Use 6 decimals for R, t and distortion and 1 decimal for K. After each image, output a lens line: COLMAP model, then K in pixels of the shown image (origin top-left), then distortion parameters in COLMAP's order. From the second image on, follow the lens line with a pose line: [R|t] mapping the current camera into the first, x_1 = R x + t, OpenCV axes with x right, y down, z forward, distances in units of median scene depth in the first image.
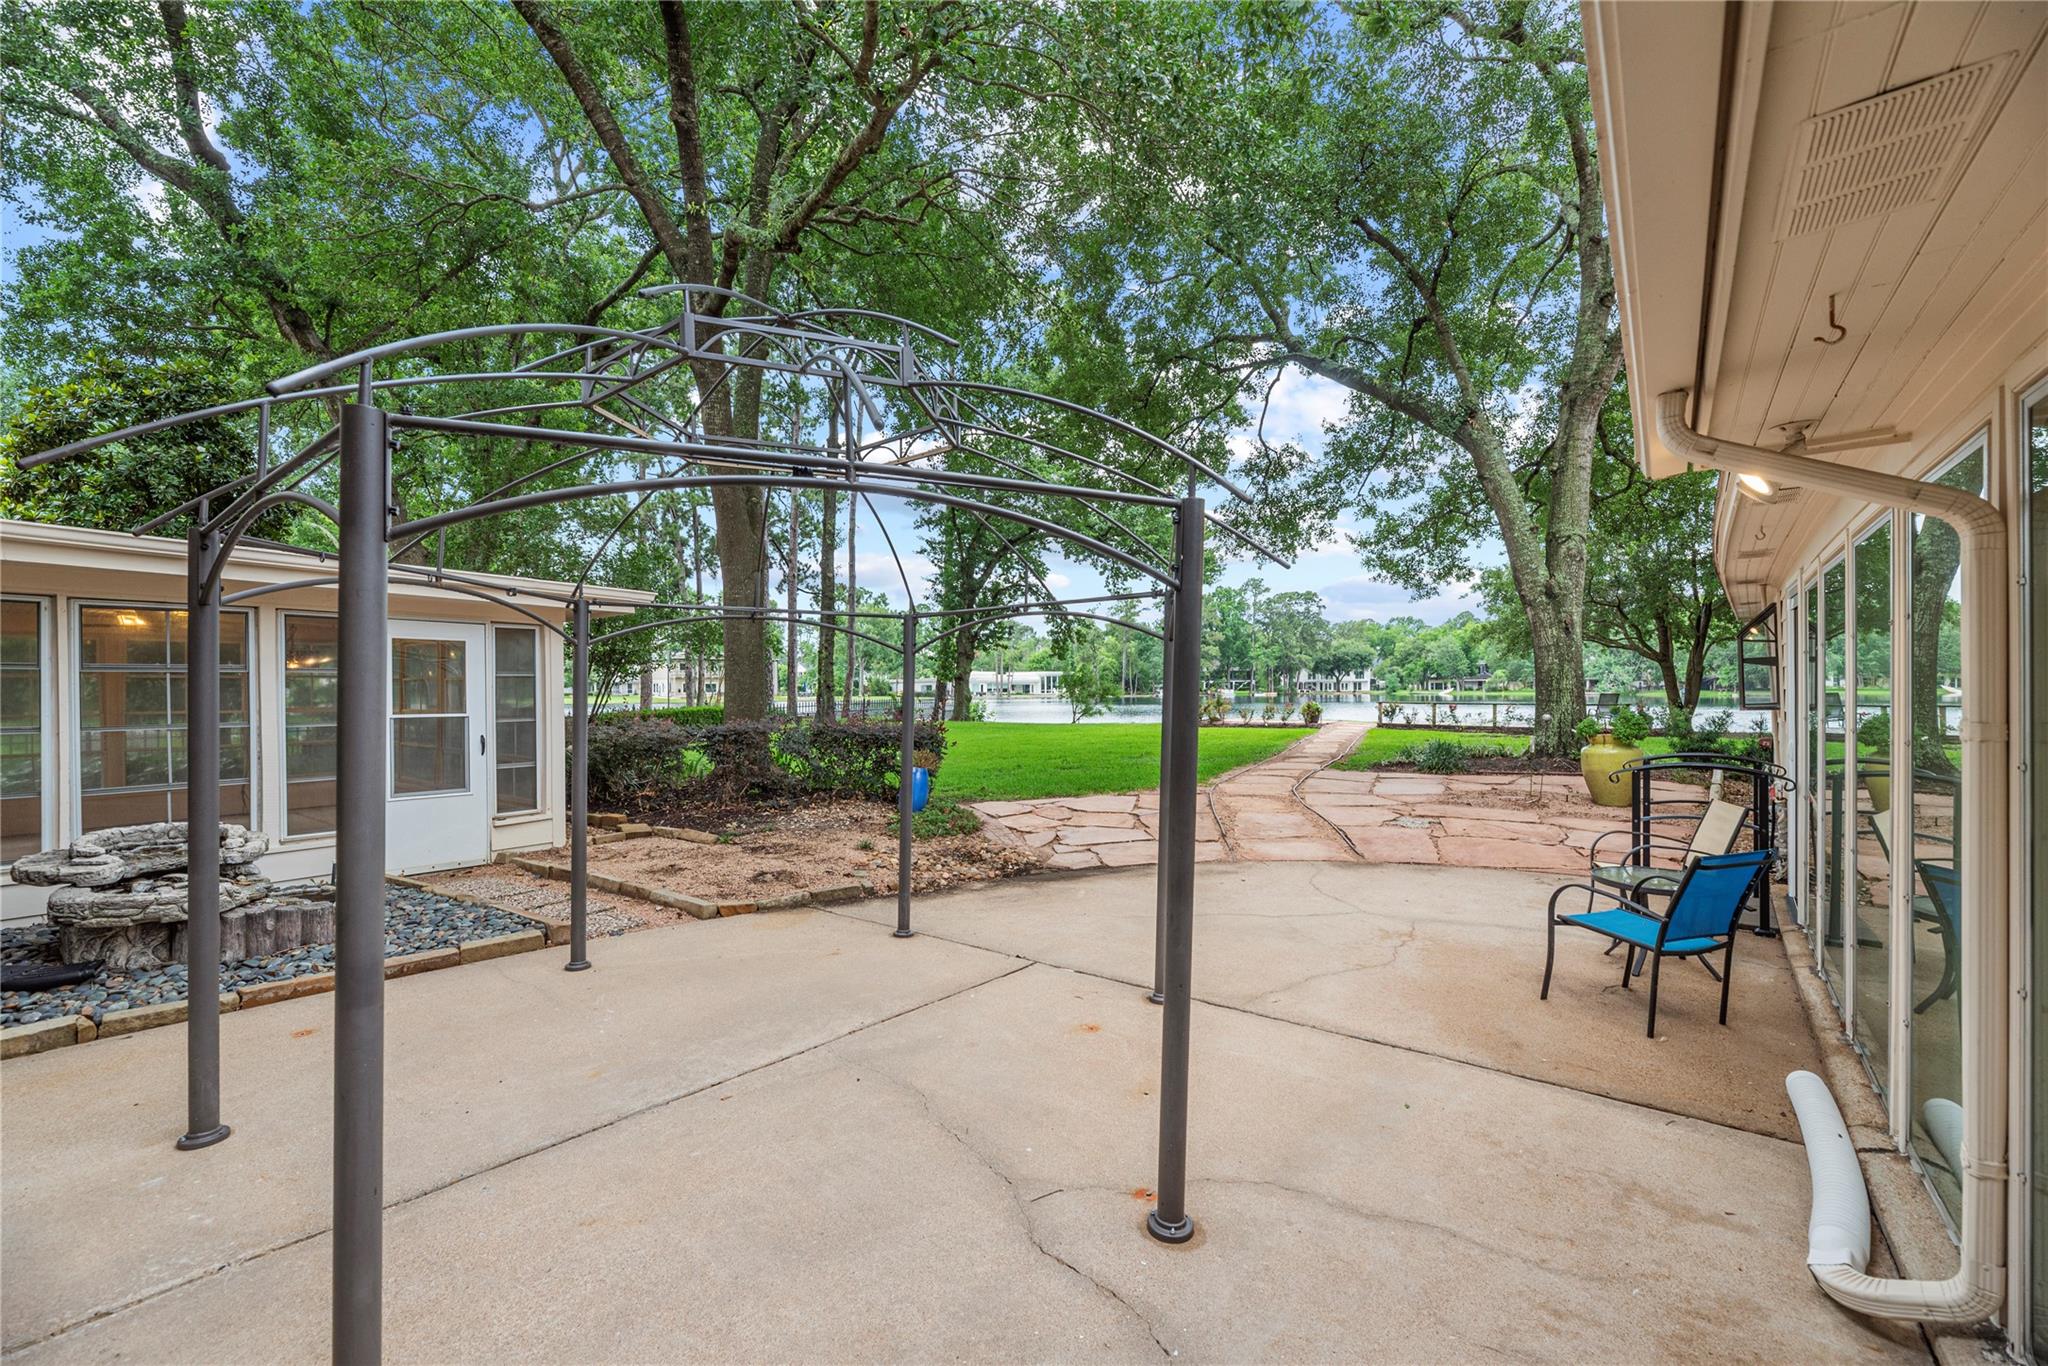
lens RADIAL K [[830.1, 0, 1024.0], [0, 830.1, 683.0], [0, 0, 1]] dist [-0.000144, 0.000289]
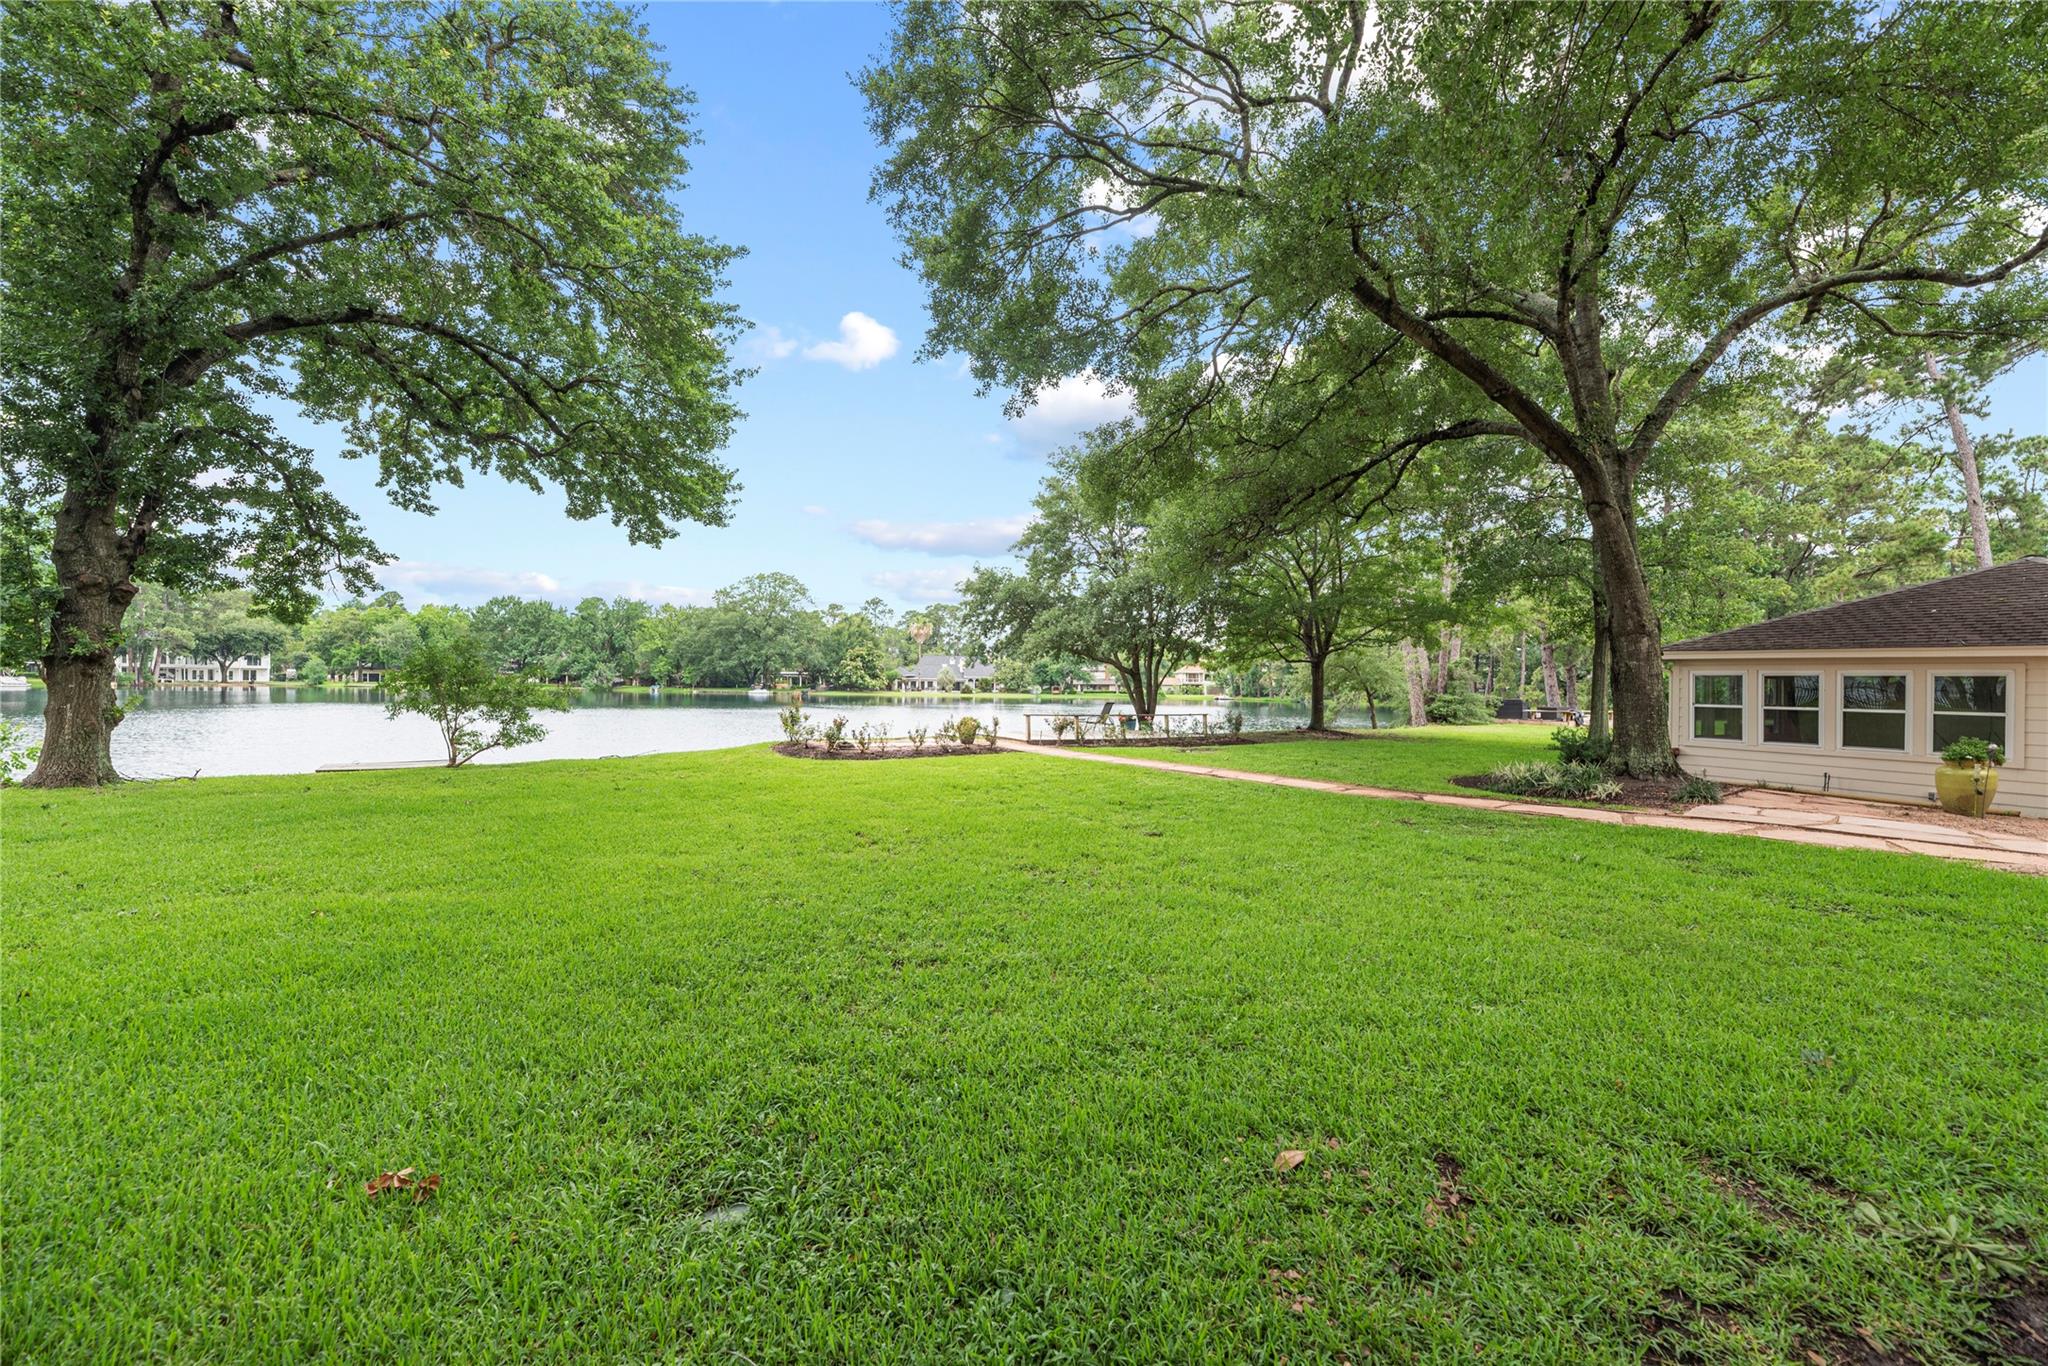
lens RADIAL K [[824.5, 0, 1025.1], [0, 824.5, 683.3], [0, 0, 1]] dist [-0.000763, 0.000636]
pose [[0.354639, 0.013264, 0.934909, -0.229819], [-0.022397, 0.999733, -0.005688, -0.002211], [-0.934735, -0.018922, 0.354842, 0.471033]]
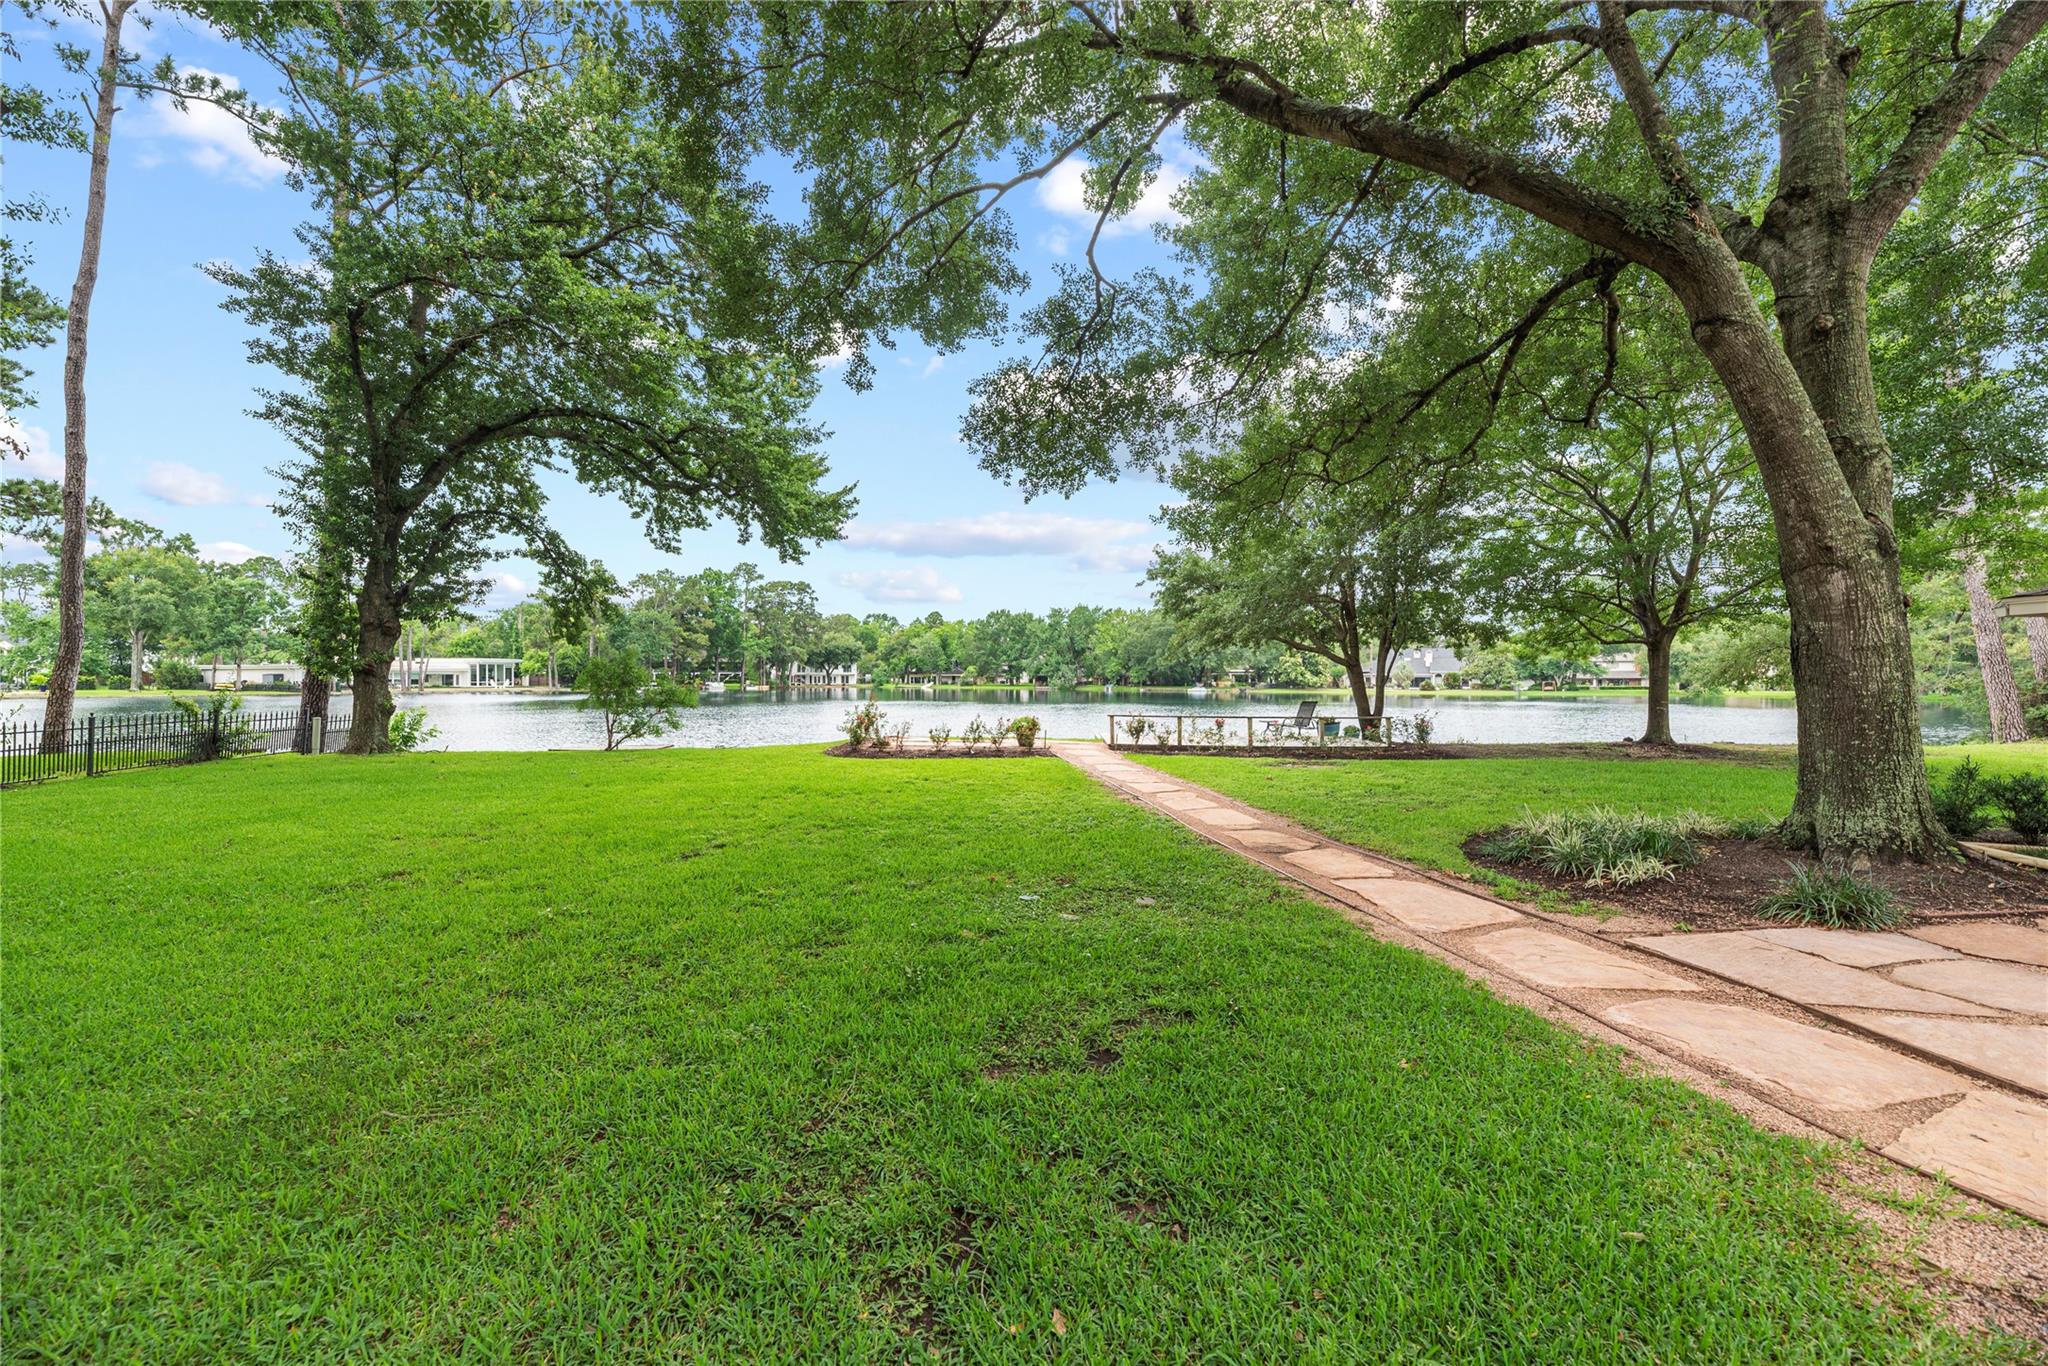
lens RADIAL K [[824.5, 0, 1025.1], [0, 824.5, 683.3], [0, 0, 1]] dist [-0.000763, 0.000636]
pose [[0.811640, 0.004916, 0.584137, -0.039446], [-0.011167, 0.999912, 0.007100, -0.006222], [-0.584051, -0.012286, 0.811624, 0.300705]]
